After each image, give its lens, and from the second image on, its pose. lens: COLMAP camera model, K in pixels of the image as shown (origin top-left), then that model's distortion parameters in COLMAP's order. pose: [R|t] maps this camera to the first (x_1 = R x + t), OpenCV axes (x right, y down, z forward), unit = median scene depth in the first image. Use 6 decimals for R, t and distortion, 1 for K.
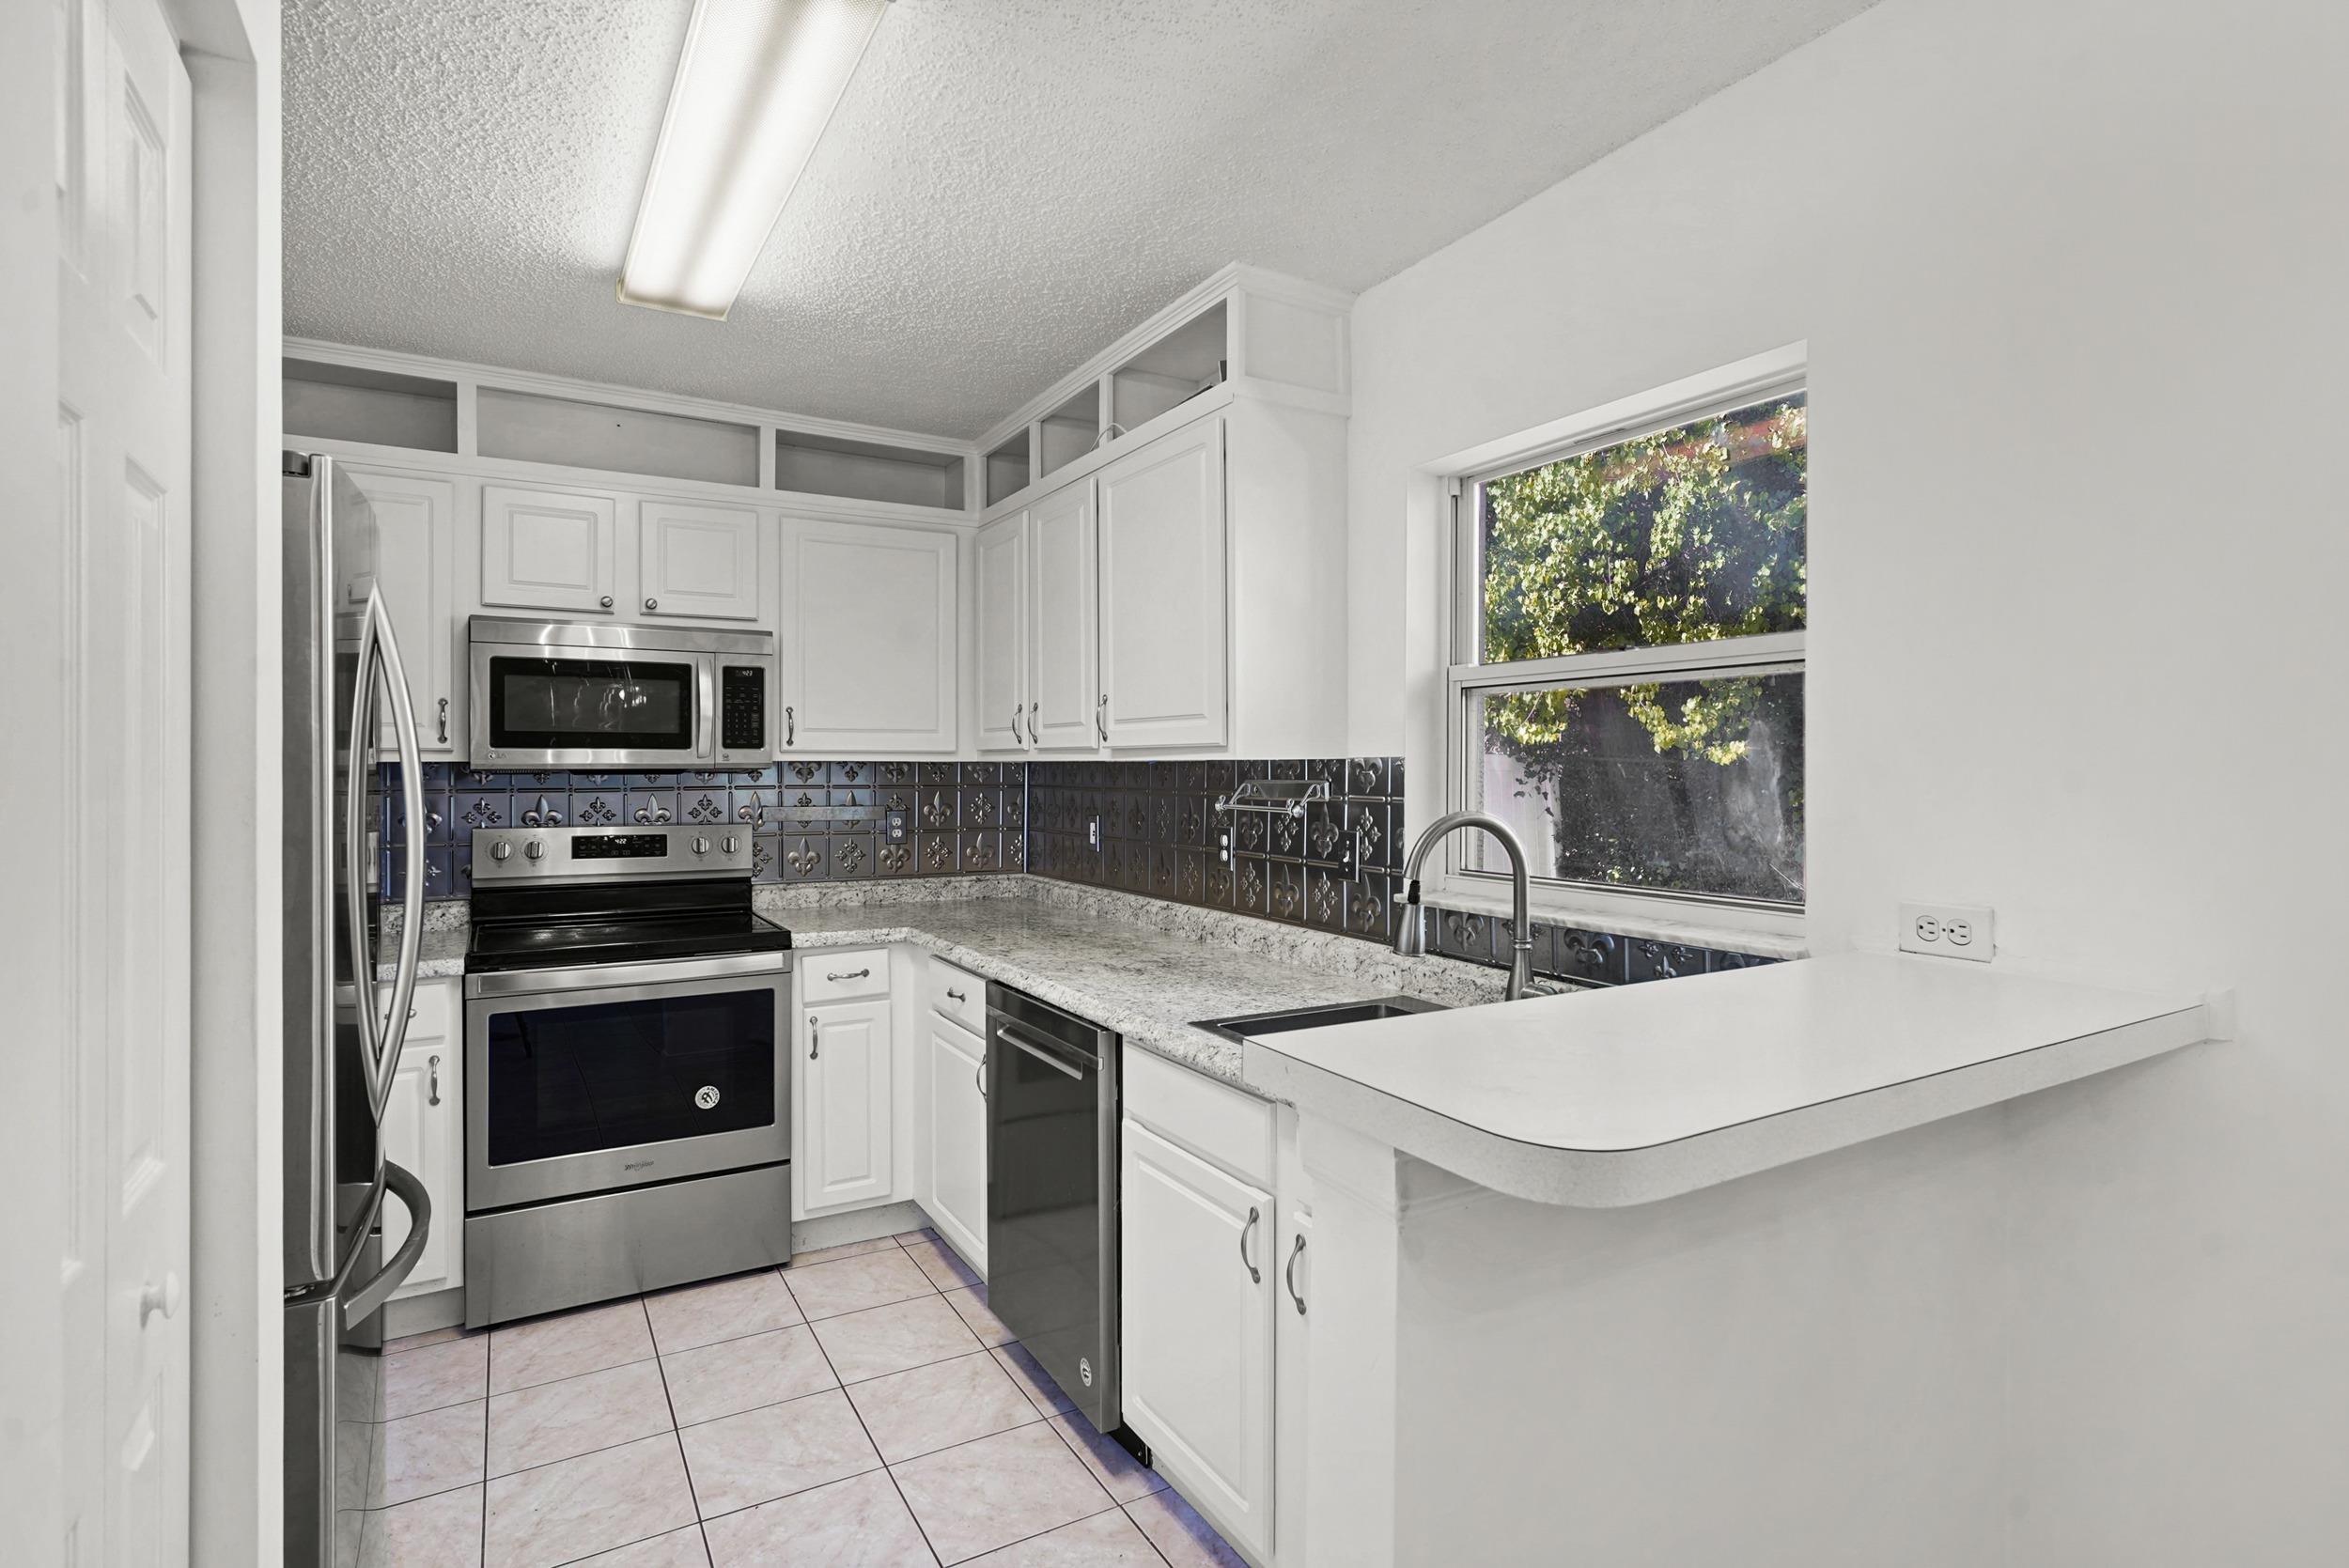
lens RADIAL K [[1155.9, 0, 1166.7], [0, 1155.9, 765.1], [0, 0, 1]] dist [-0.011539, 0.006720]
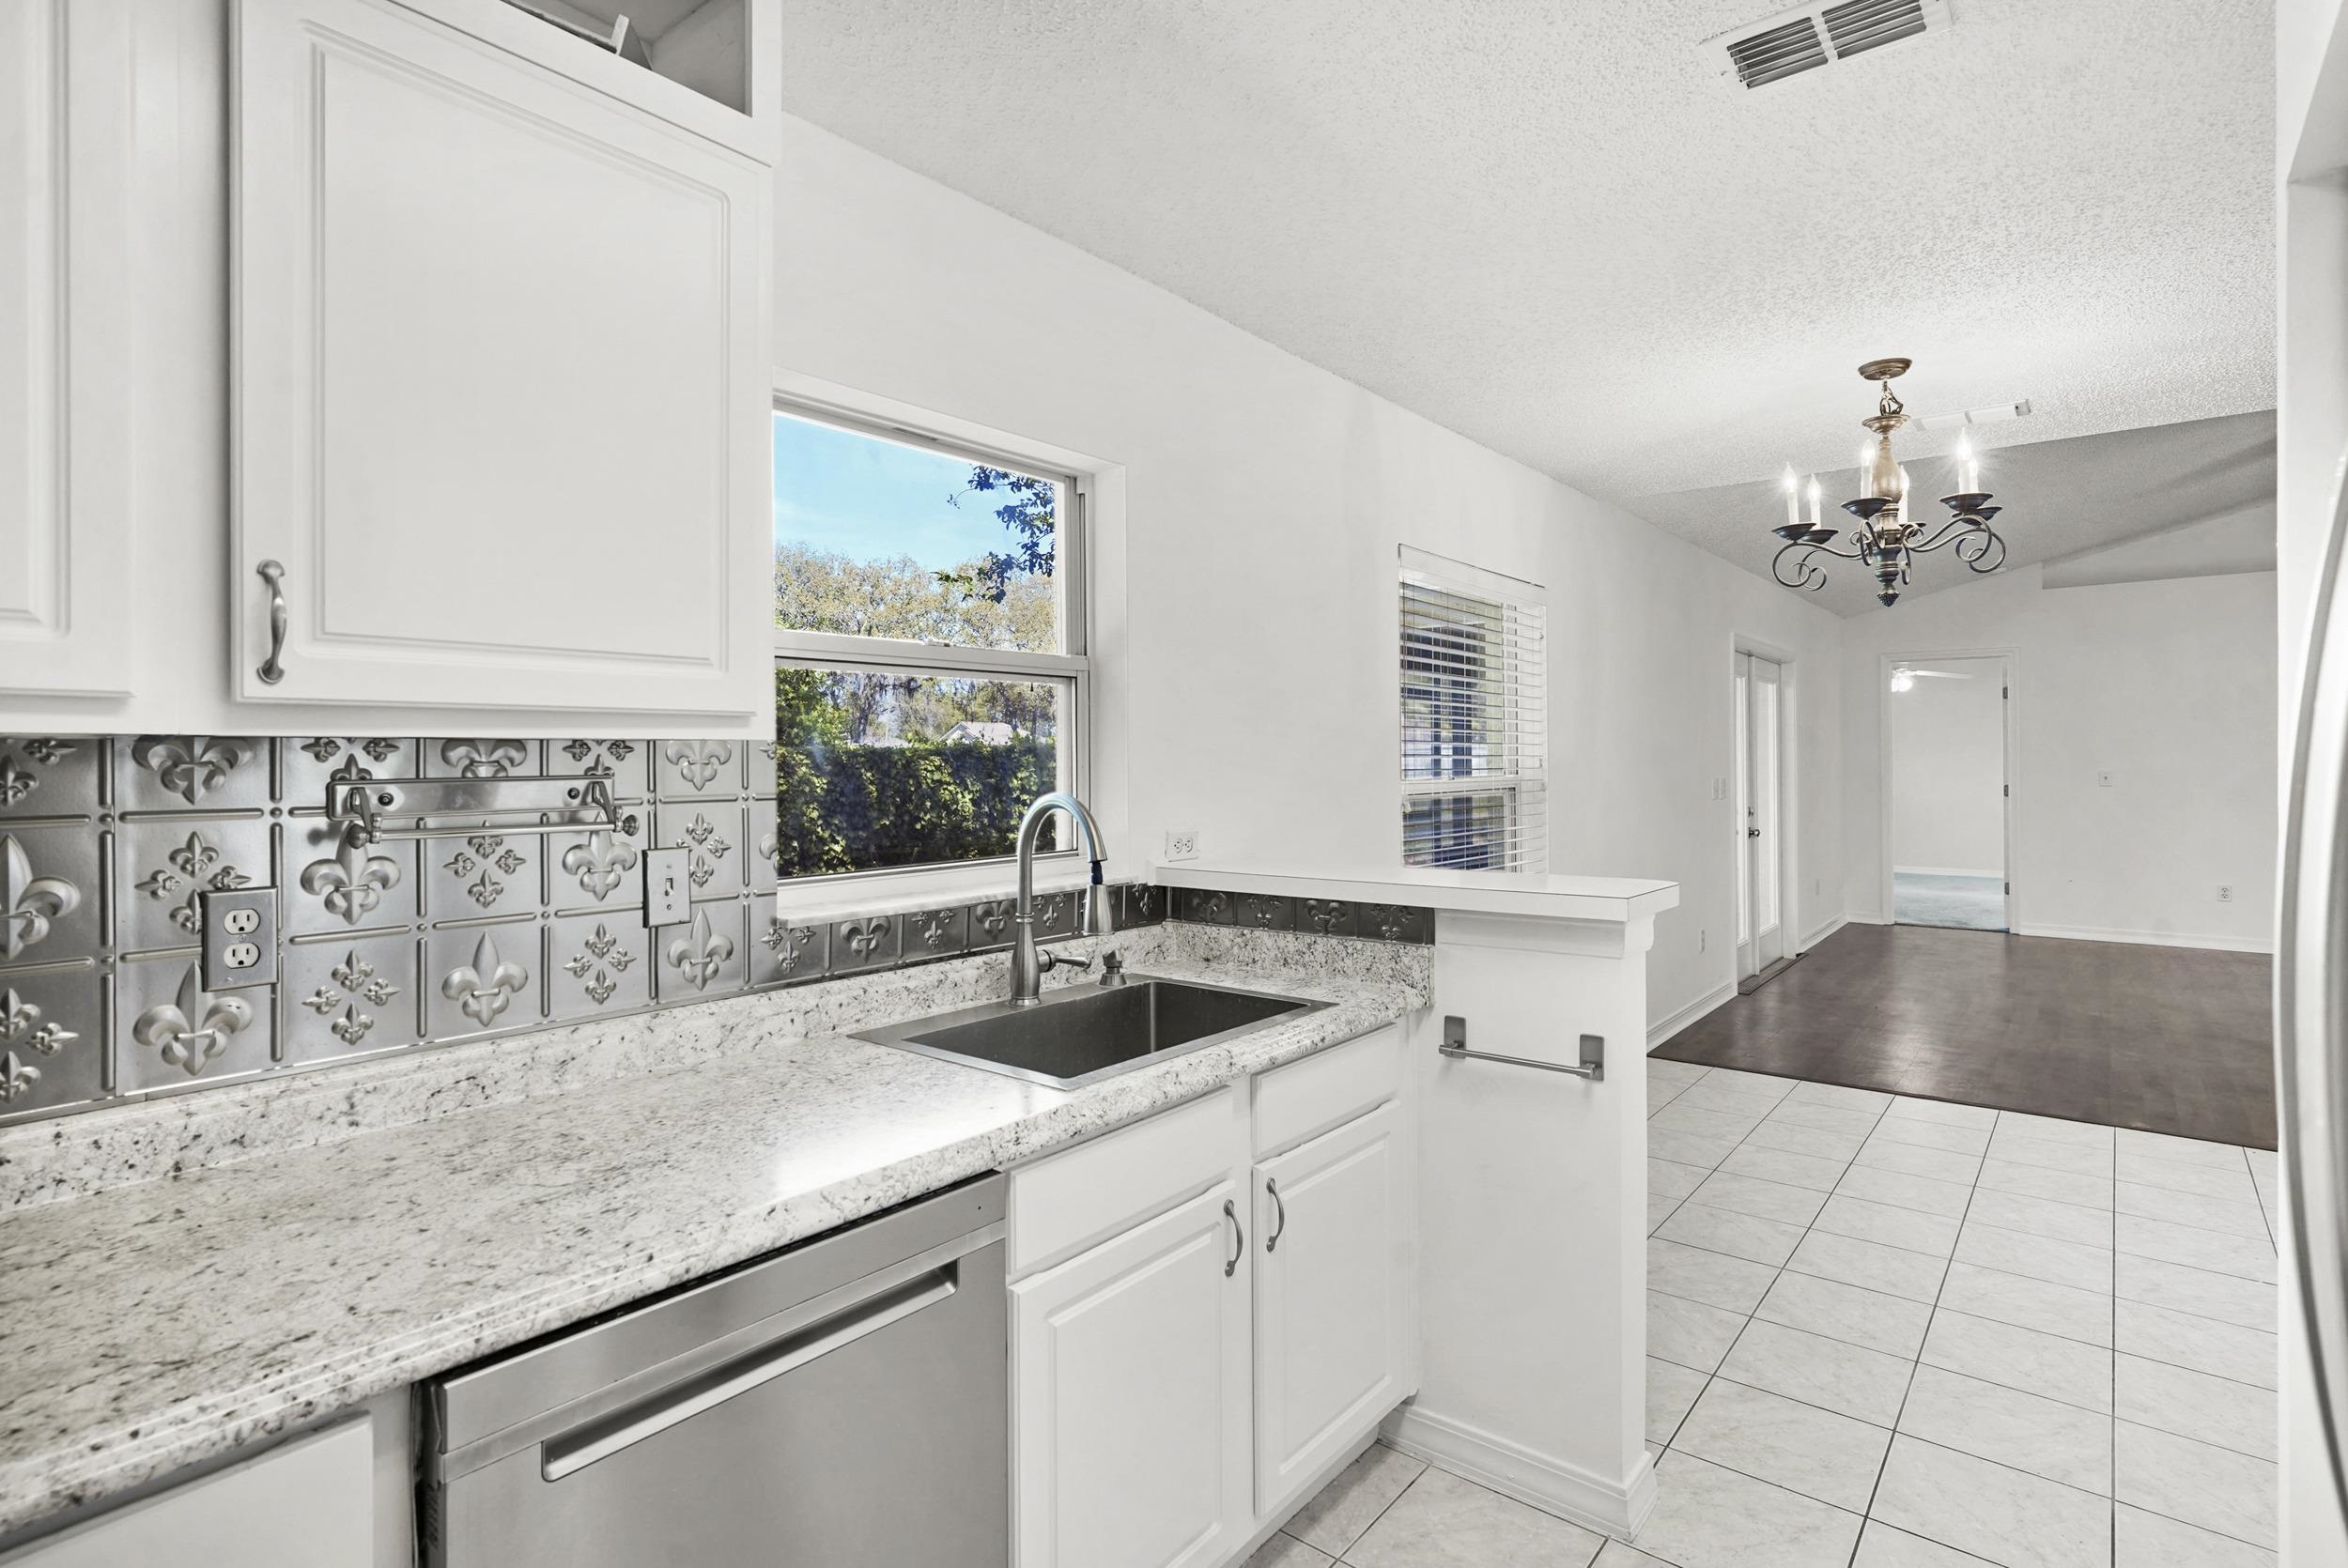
lens RADIAL K [[1155.3, 0, 1162.1], [0, 1155.3, 757.1], [0, 0, 1]] dist [-0.011539, 0.006720]
pose [[-0.357734, -0.000136, 0.933823, -0.521468], [0.001516, 0.999999, 0.000727, 0.001937], [-0.933822, 0.001676, -0.357733, 0.886737]]
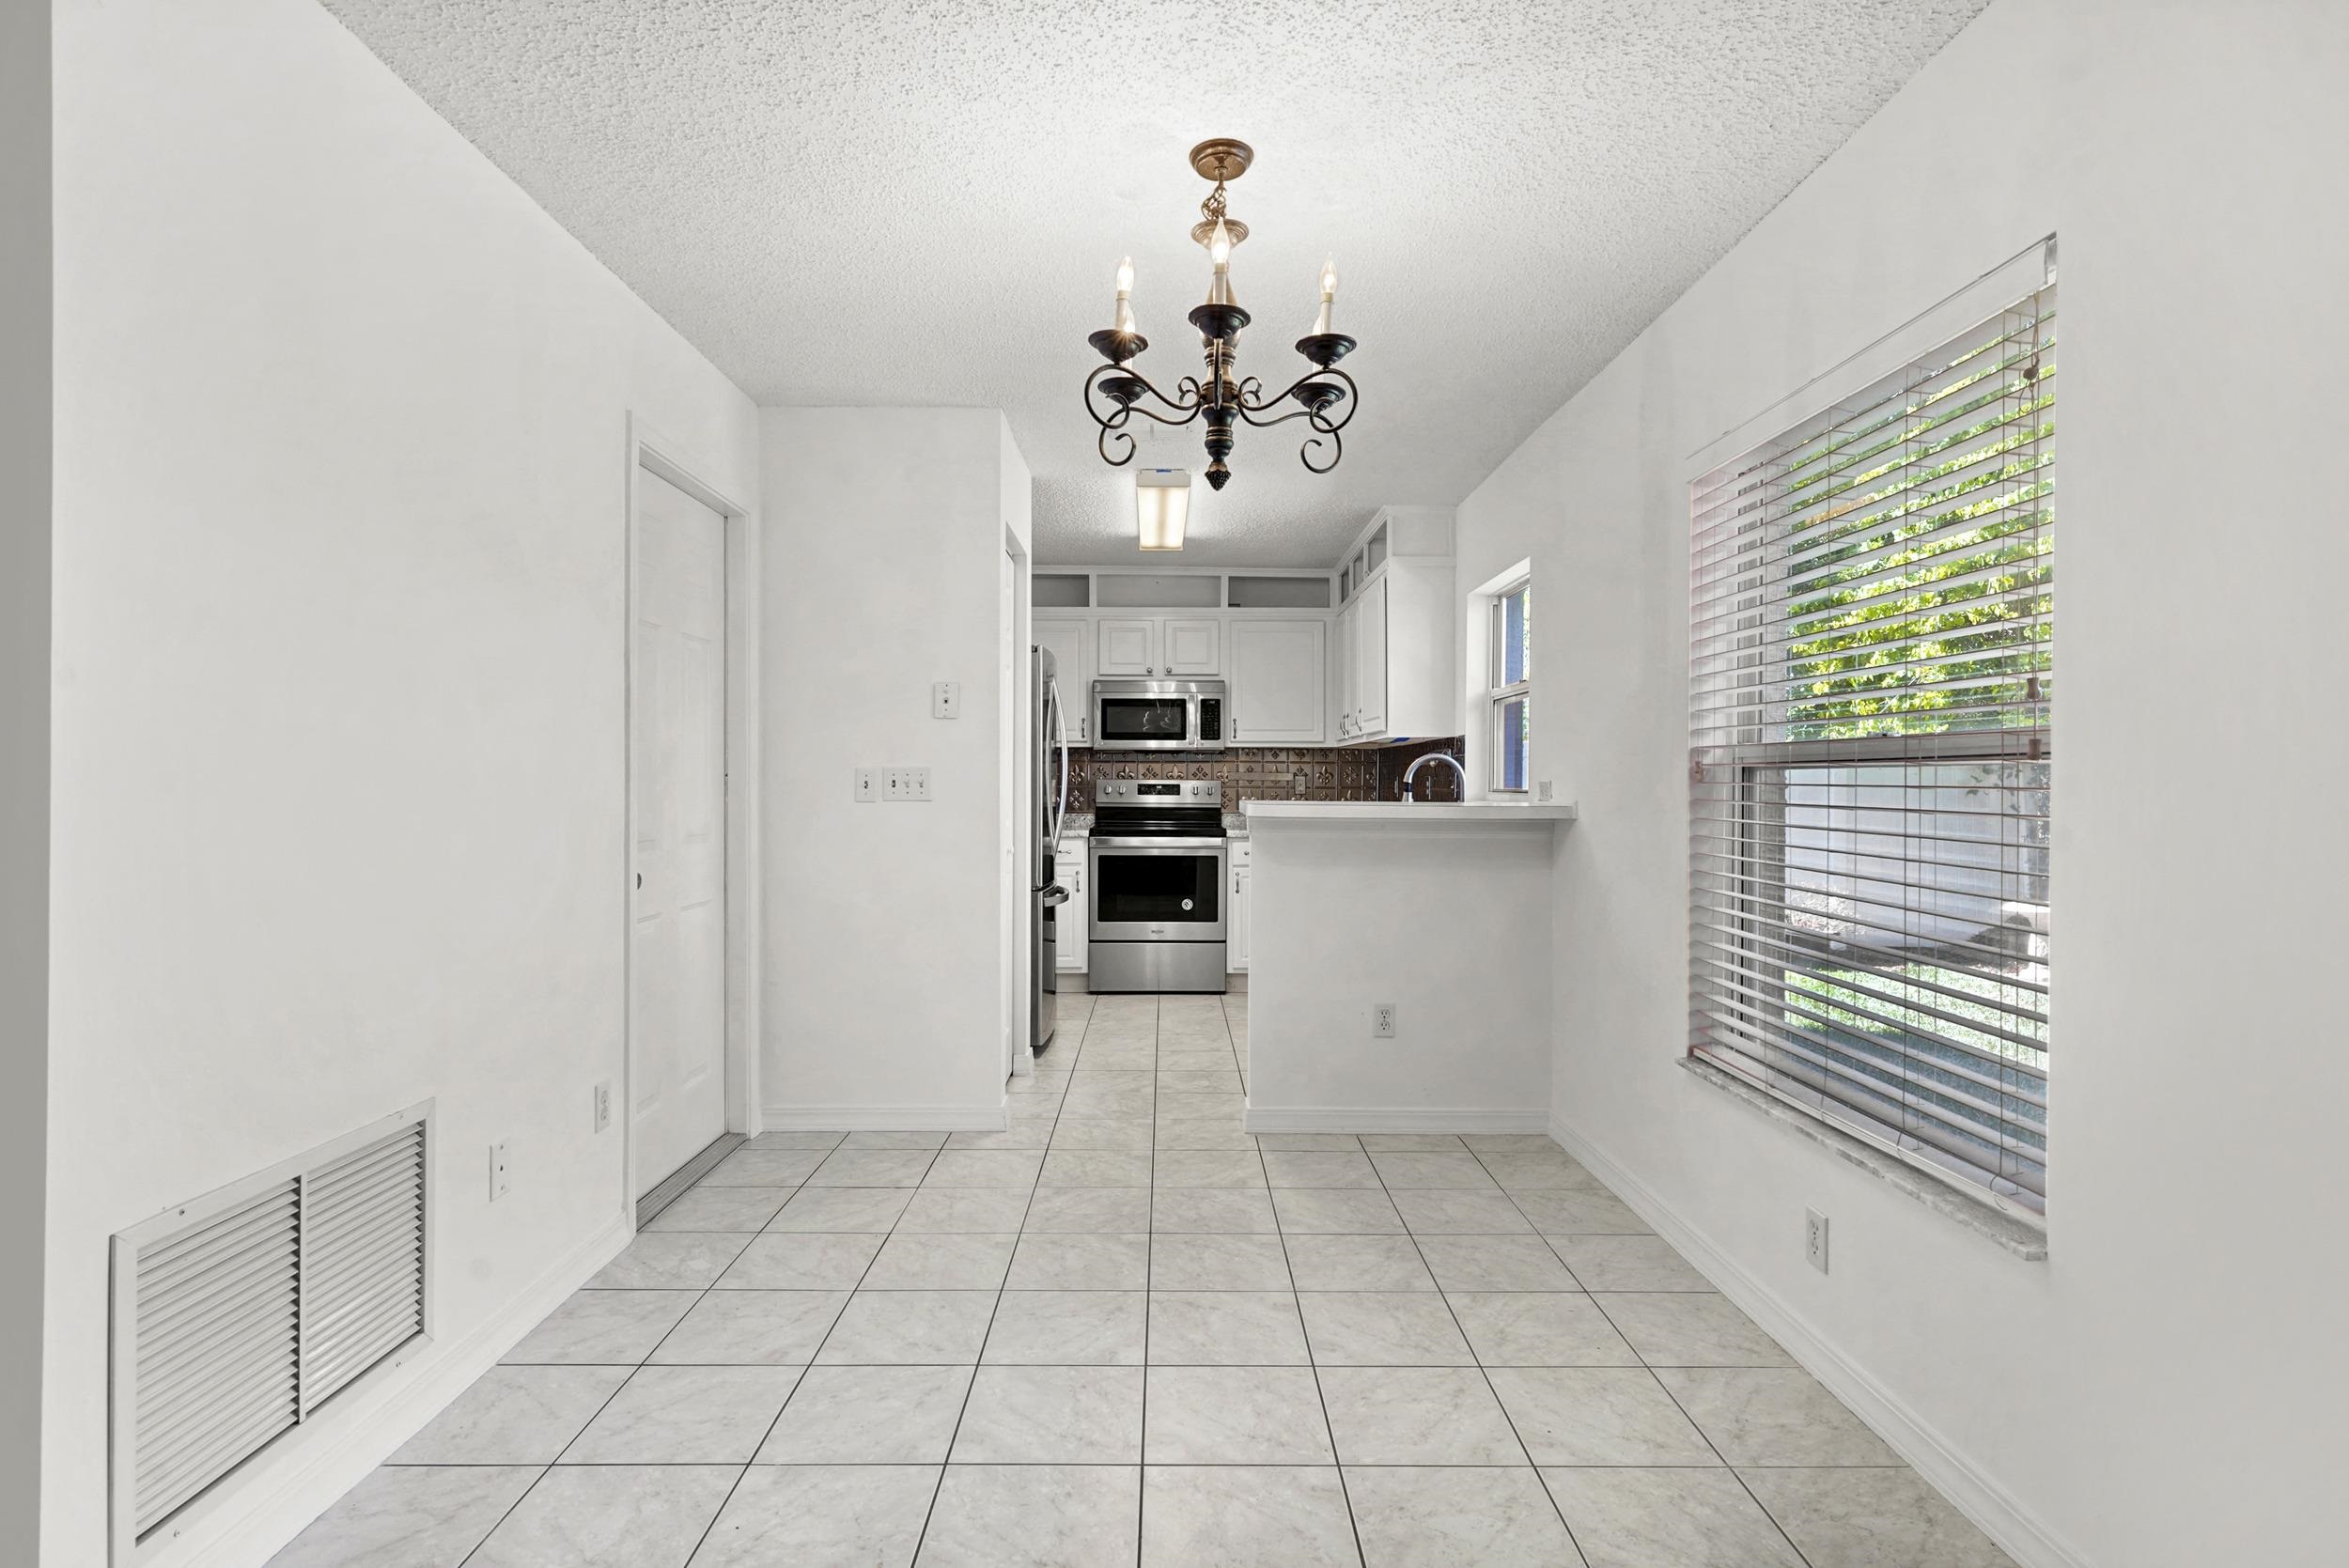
lens RADIAL K [[1155.9, 0, 1169.4], [0, 1155.9, 780.9], [0, 0, 1]] dist [-0.011539, 0.006720]
pose [[0.868798, 0.001548, -0.495165, 0.575140], [-0.001991, 0.999998, -0.000367, 0.059028], [0.495164, 0.001304, 0.868799, -0.792578]]
